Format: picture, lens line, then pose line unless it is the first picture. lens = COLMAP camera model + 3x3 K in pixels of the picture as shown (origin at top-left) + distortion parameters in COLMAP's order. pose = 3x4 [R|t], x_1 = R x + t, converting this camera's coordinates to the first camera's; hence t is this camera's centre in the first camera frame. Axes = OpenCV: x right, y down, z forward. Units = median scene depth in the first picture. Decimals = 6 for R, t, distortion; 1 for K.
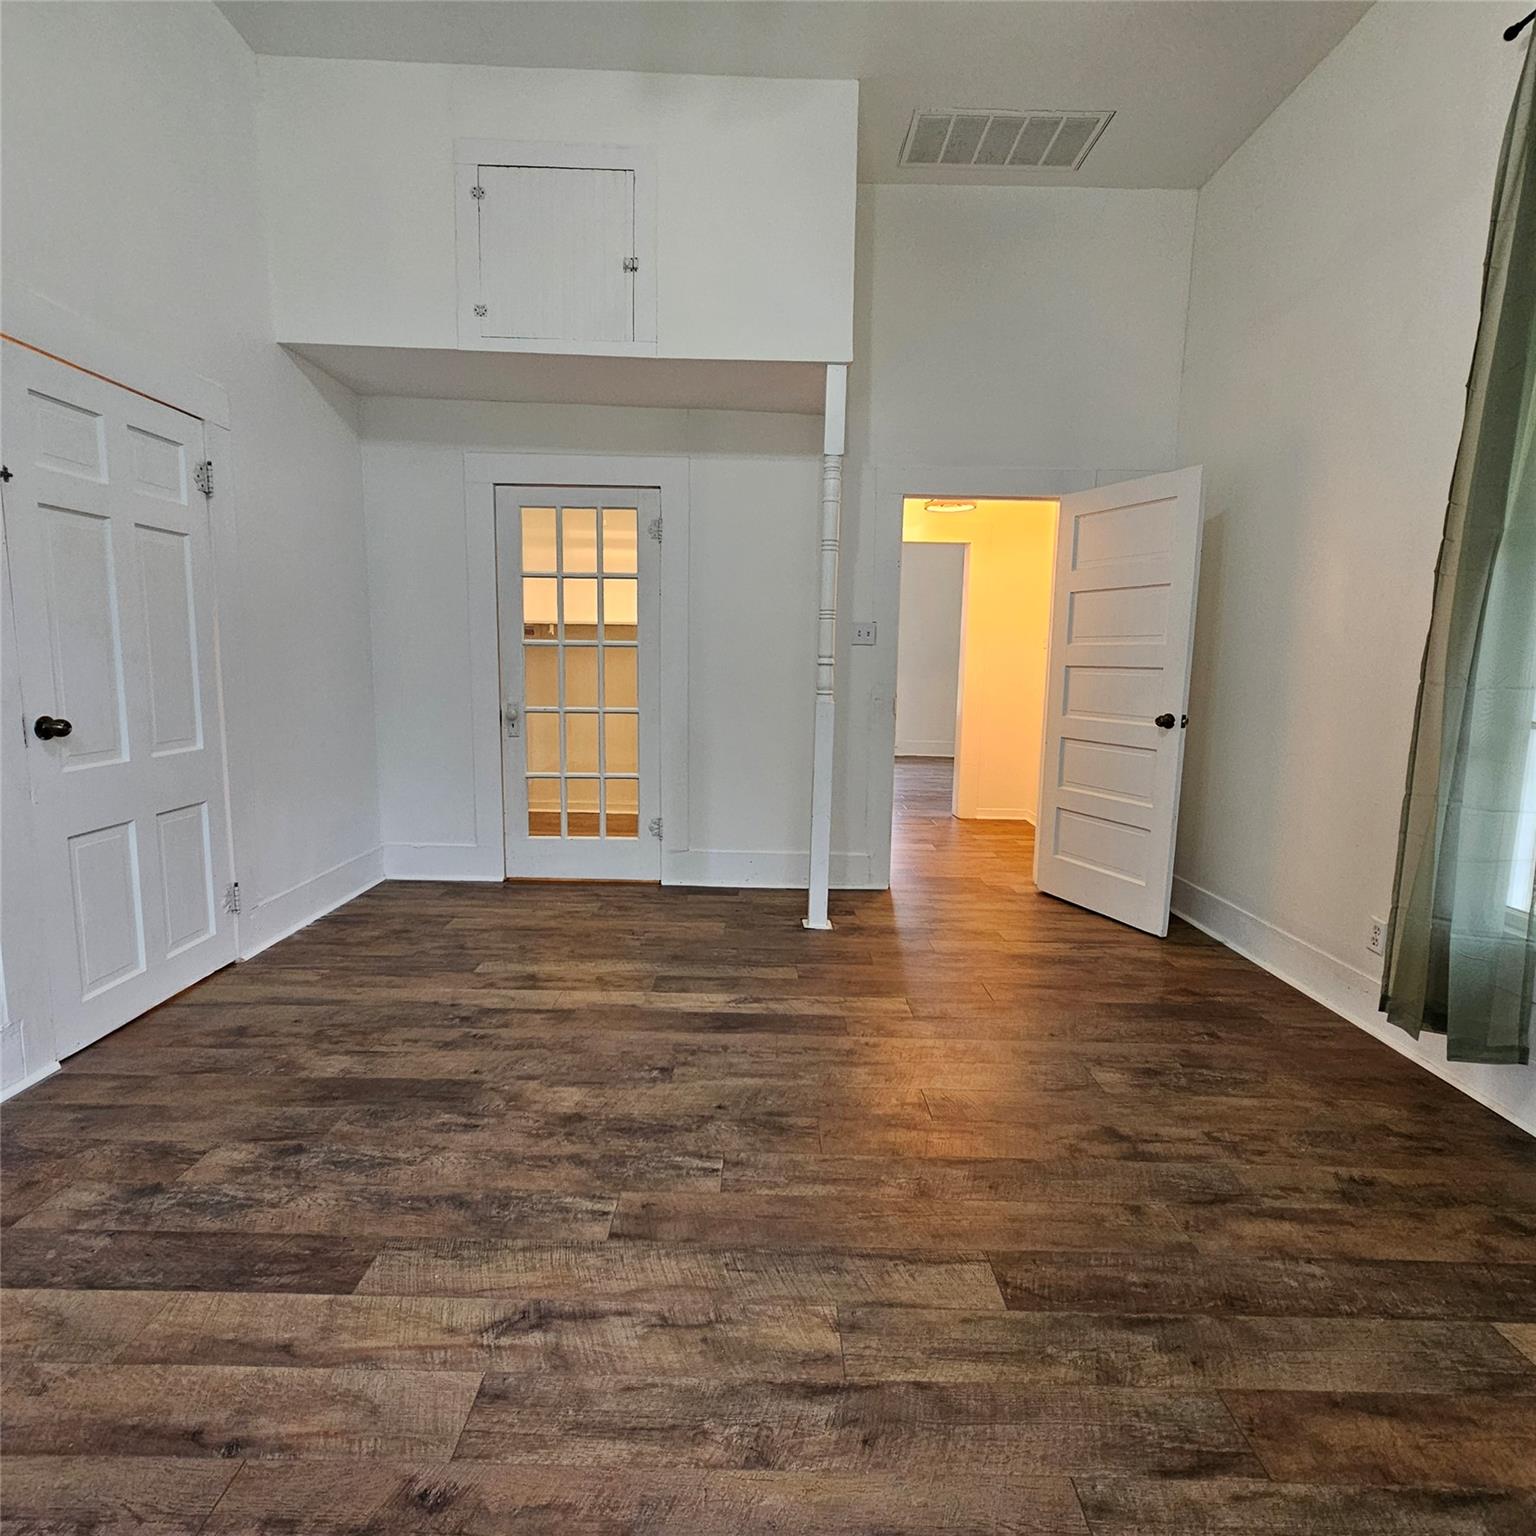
lens RADIAL K [[831.3, 0, 771.8], [0, 831.3, 771.7], [0, 0, 1]] dist [-0.000398, -0.000439]
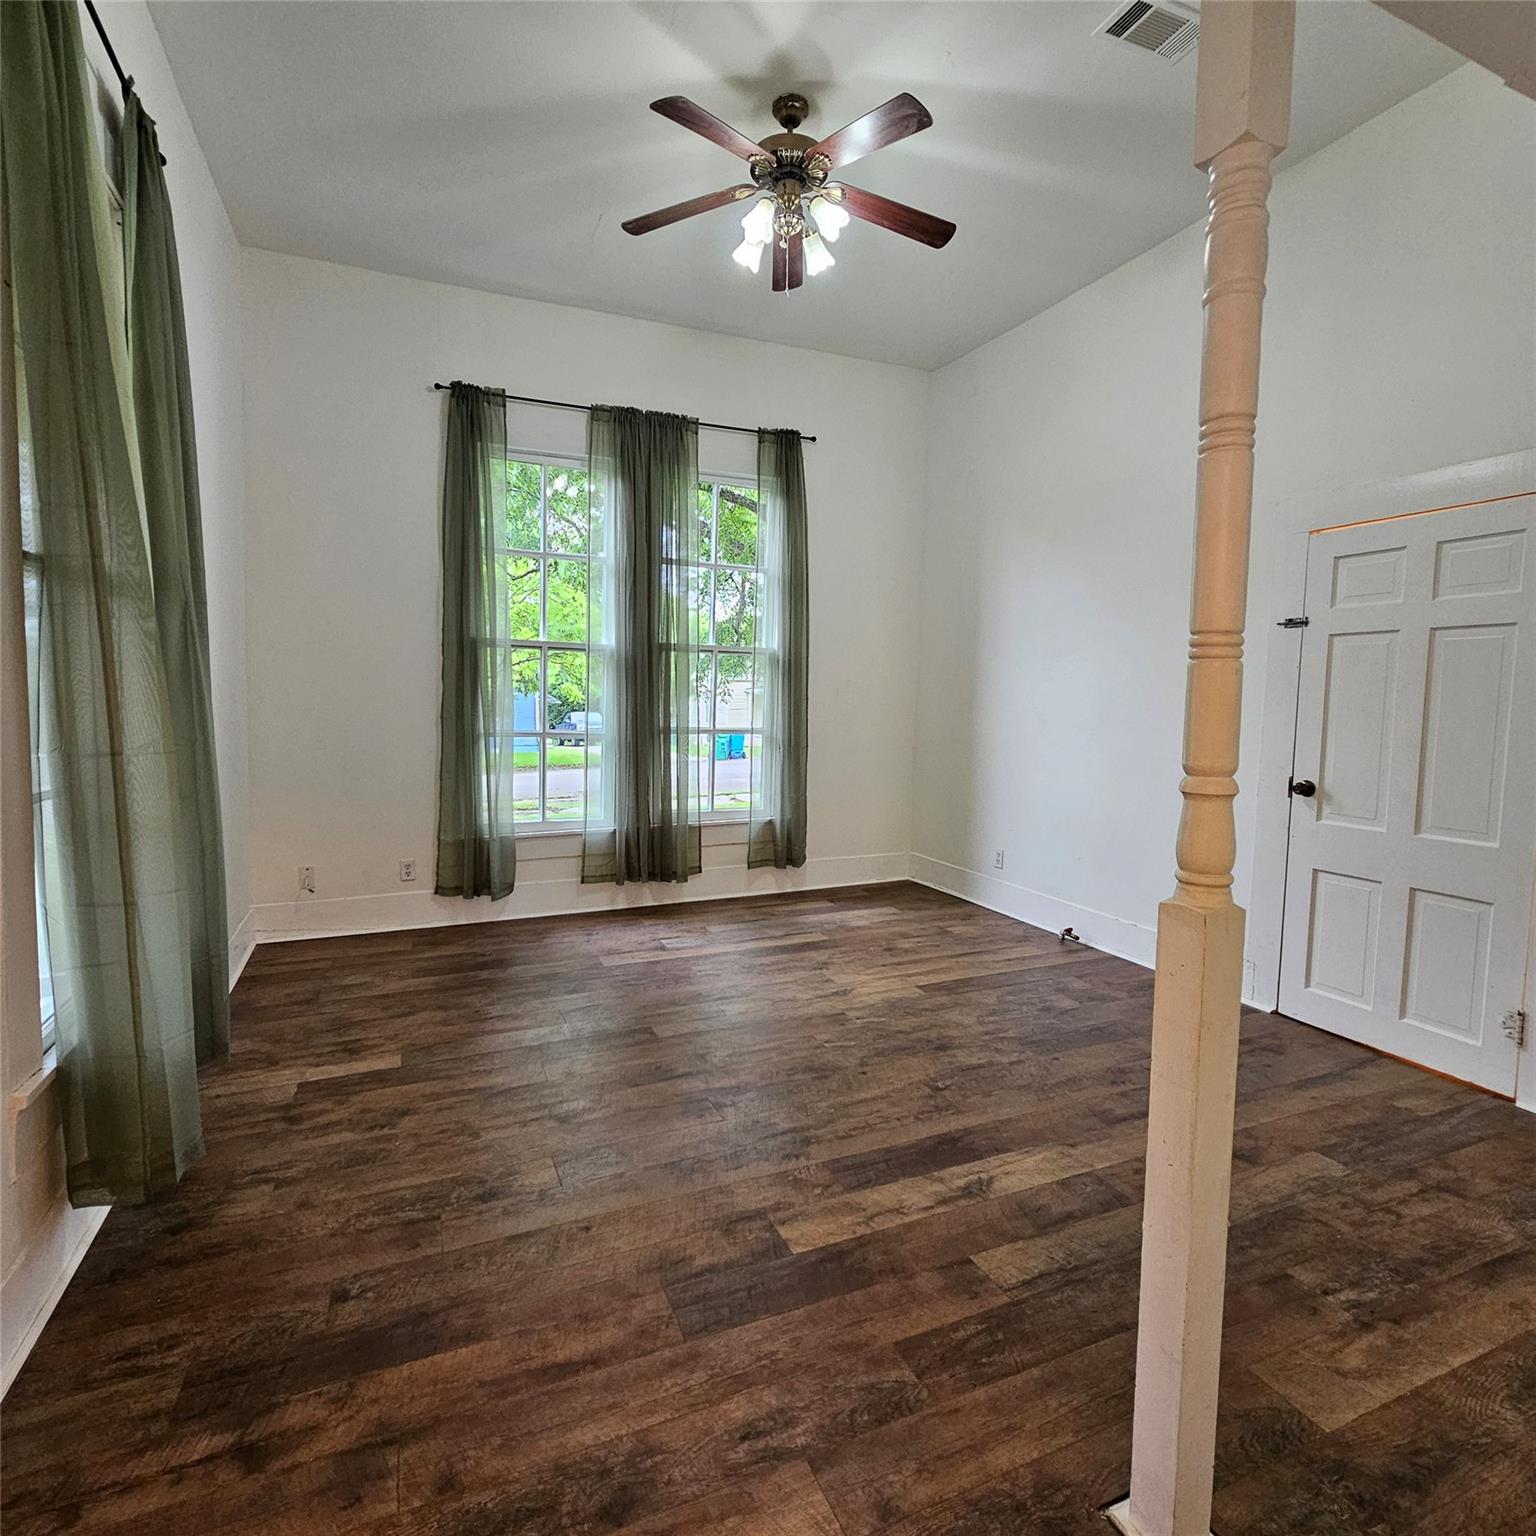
lens RADIAL K [[831.3, 0, 763.6], [0, 831.3, 771.4], [0, 0, 1]] dist [-0.000398, -0.000439]
pose [[-0.922925, 0.003445, -0.384965, 0.598325], [-0.081928, 0.975297, 0.205144, -0.321385], [0.376162, 0.220872, -0.899843, 2.062782]]
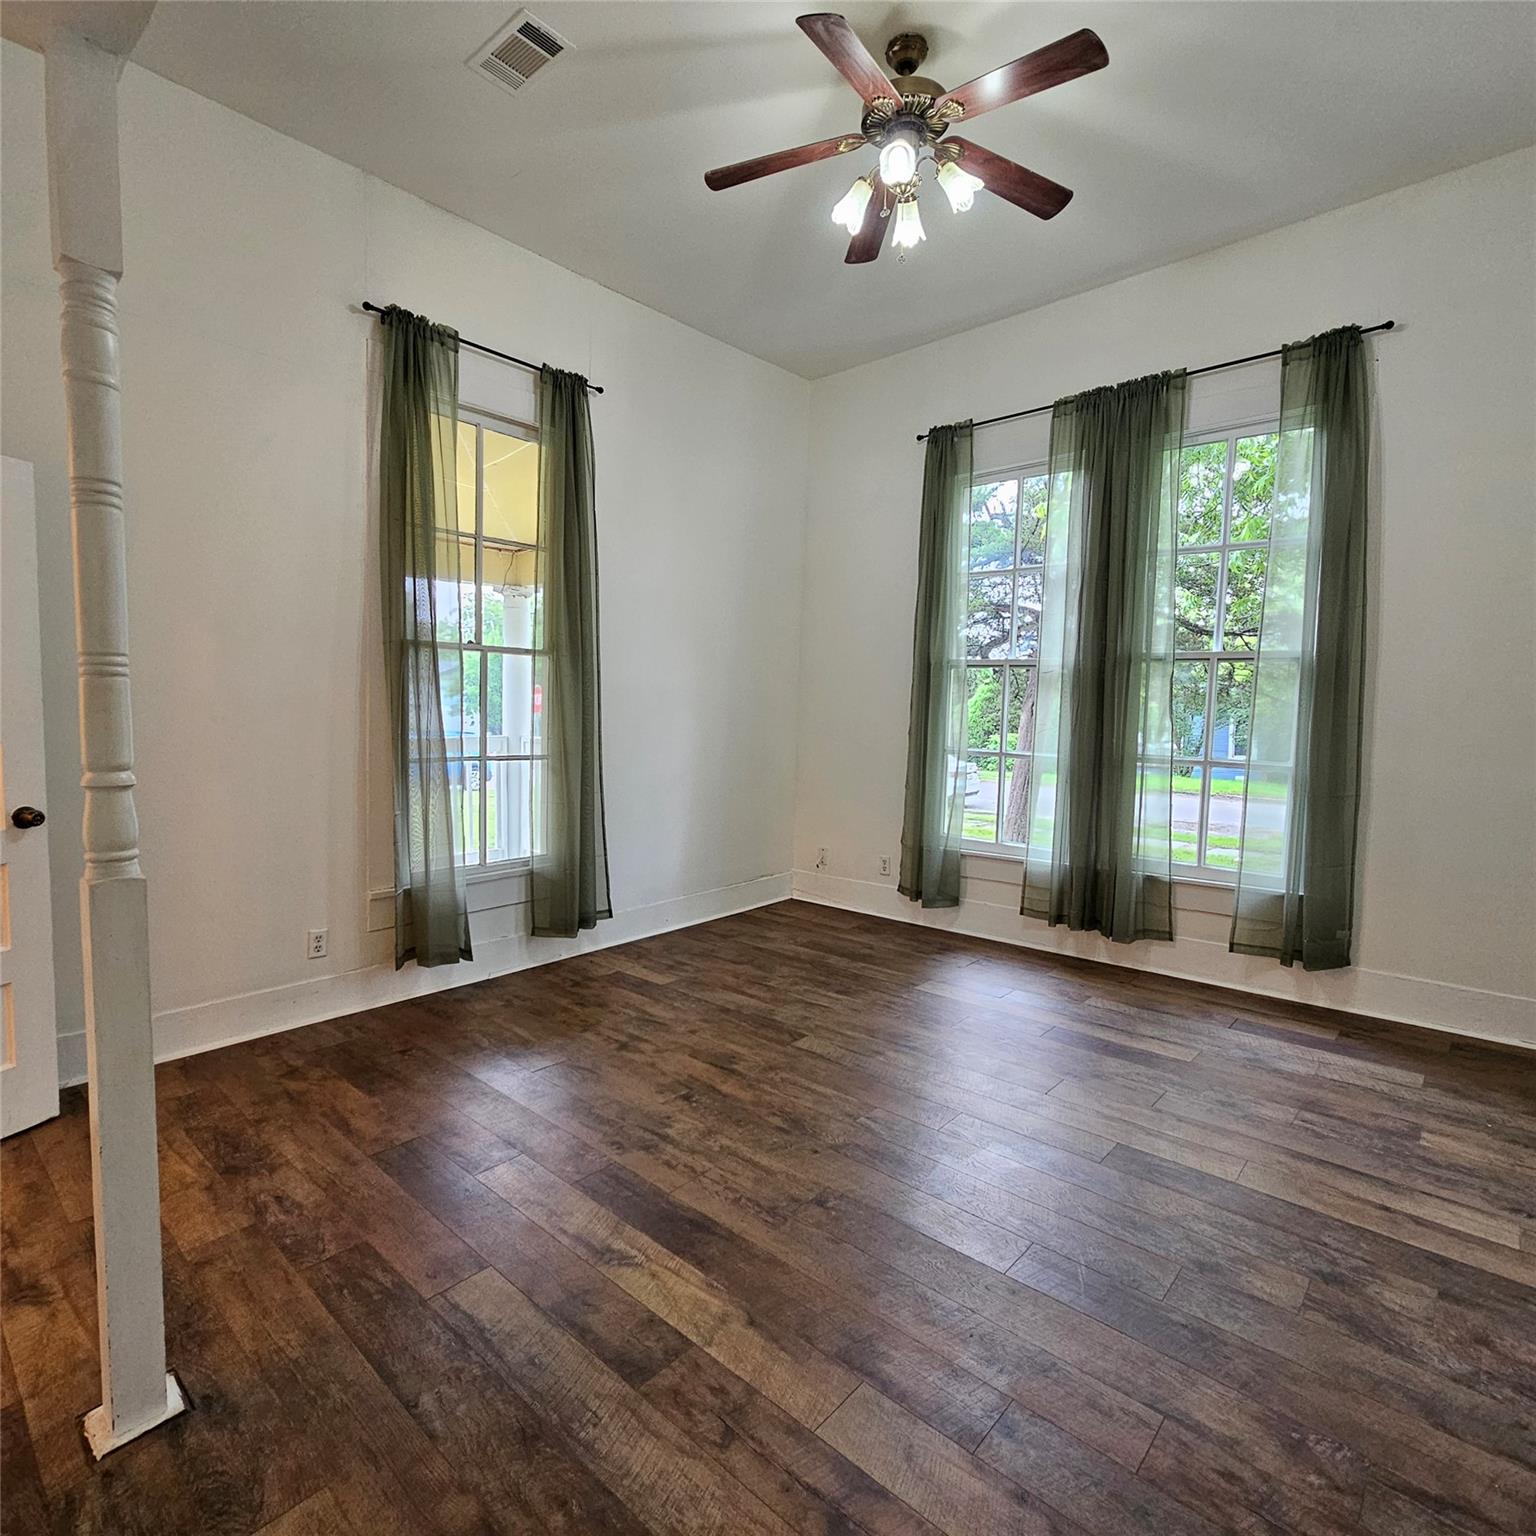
lens RADIAL K [[831.3, 0, 765.0], [0, 831.3, 768.3], [0, 0, 1]] dist [-0.000398, -0.000439]
pose [[-0.738325, -0.081930, 0.669451, -0.737929], [0.061244, 0.980349, 0.187523, -0.323735], [-0.671659, 0.179453, -0.718798, 1.802848]]
